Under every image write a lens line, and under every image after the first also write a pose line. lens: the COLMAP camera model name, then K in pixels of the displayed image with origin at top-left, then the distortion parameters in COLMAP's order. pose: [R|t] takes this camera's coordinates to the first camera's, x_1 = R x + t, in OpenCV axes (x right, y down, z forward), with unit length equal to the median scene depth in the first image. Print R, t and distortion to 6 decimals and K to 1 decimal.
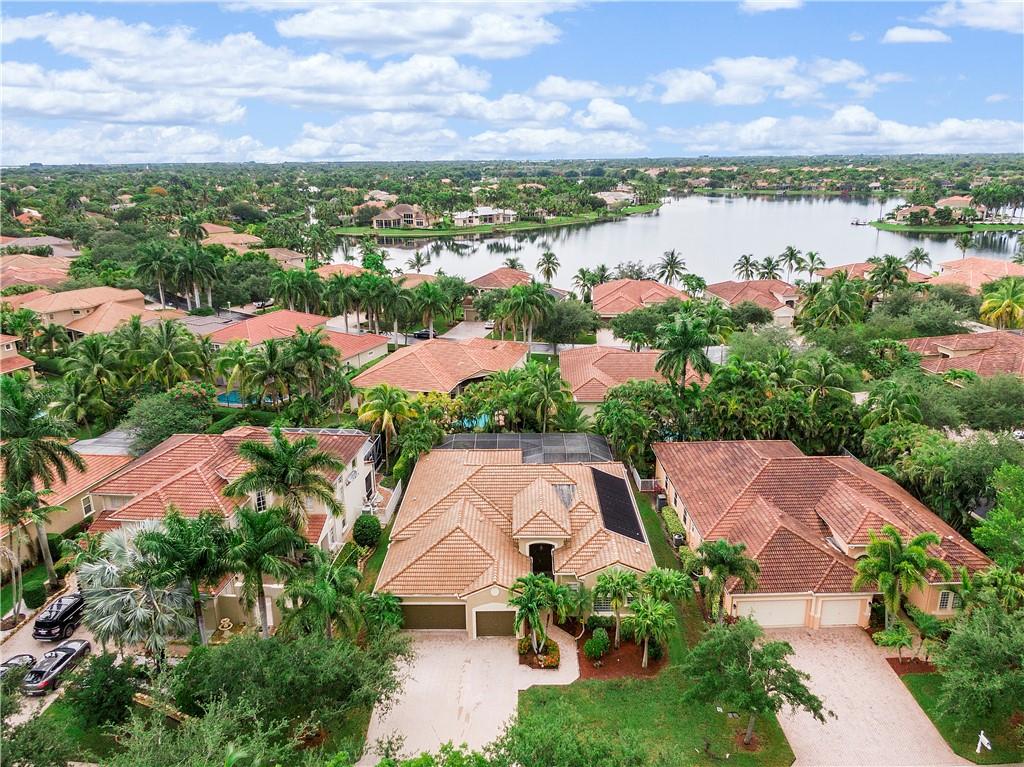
lens RADIAL K [[723.8, 0, 512.0], [0, 723.8, 383.5], [0, 0, 1]] dist [0.030263, -0.005043]
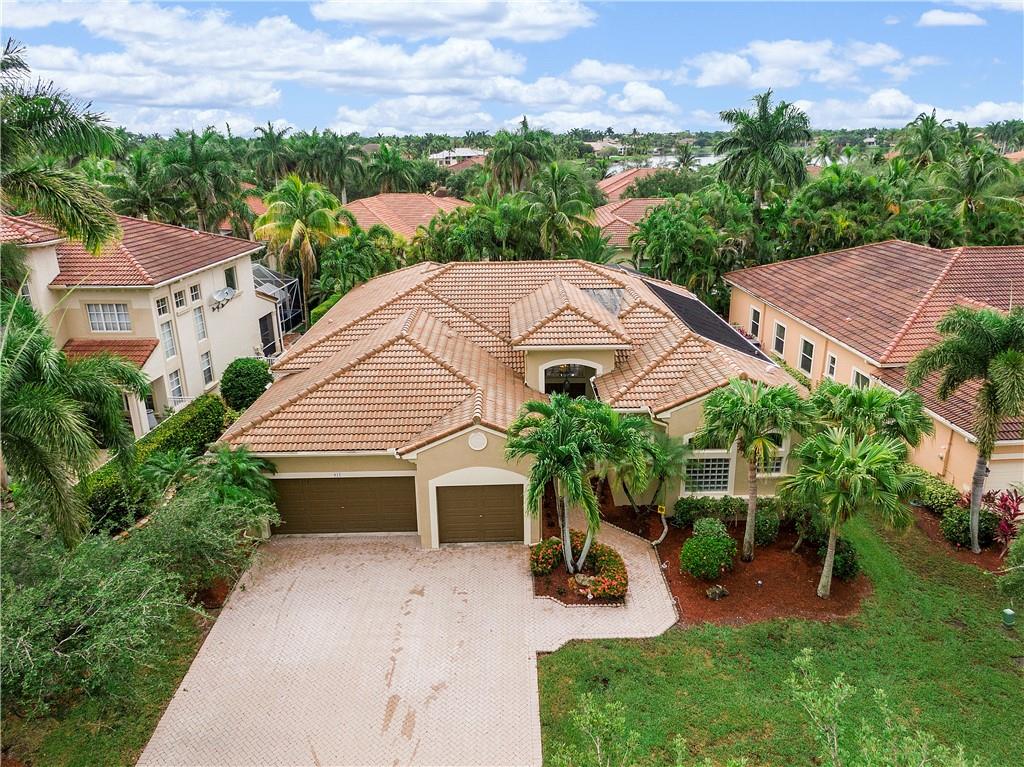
lens RADIAL K [[723.8, 0, 512.0], [0, 723.8, 383.5], [0, 0, 1]] dist [0.030263, -0.005043]
pose [[0.999619, -0.012349, 0.024690, -0.012349], [0.011736, 0.999623, 0.024818, 0.233638], [-0.024988, -0.024519, 0.999387, 0.534790]]
